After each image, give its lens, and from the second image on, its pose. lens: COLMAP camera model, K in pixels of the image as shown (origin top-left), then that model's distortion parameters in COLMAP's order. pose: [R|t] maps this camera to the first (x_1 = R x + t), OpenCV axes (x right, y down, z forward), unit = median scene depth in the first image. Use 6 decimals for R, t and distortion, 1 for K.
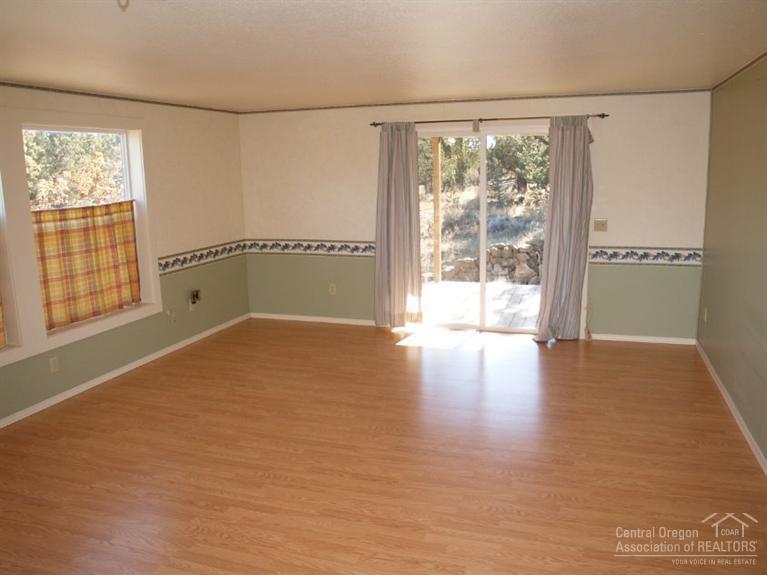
lens RADIAL K [[629.6, 0, 397.8], [0, 629.6, 288.4], [0, 0, 1]] dist [-0.102635, -0.001814]
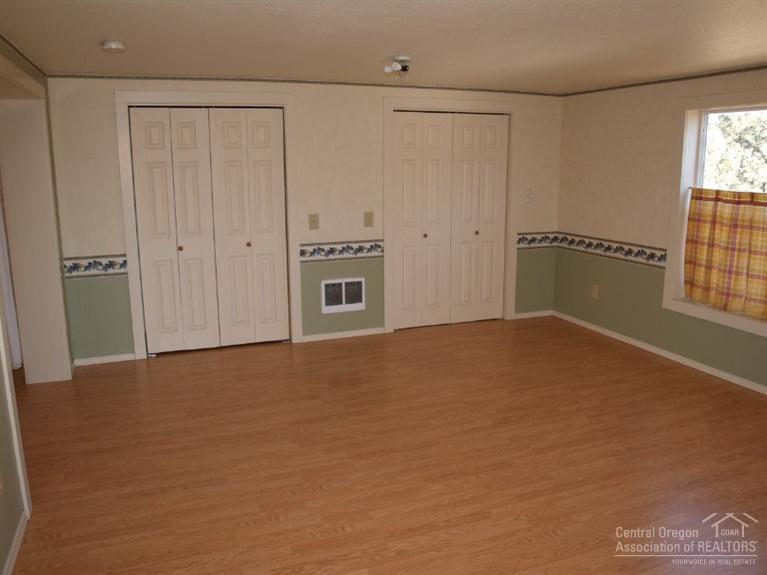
lens RADIAL K [[629.6, 0, 397.8], [0, 629.6, 288.4], [0, 0, 1]] dist [-0.102635, -0.001814]
pose [[-0.764312, 0.161410, -0.624319, 0.591380], [-0.092758, 0.930578, 0.354147, -0.320159], [0.638140, 0.328590, -0.696280, 1.527845]]
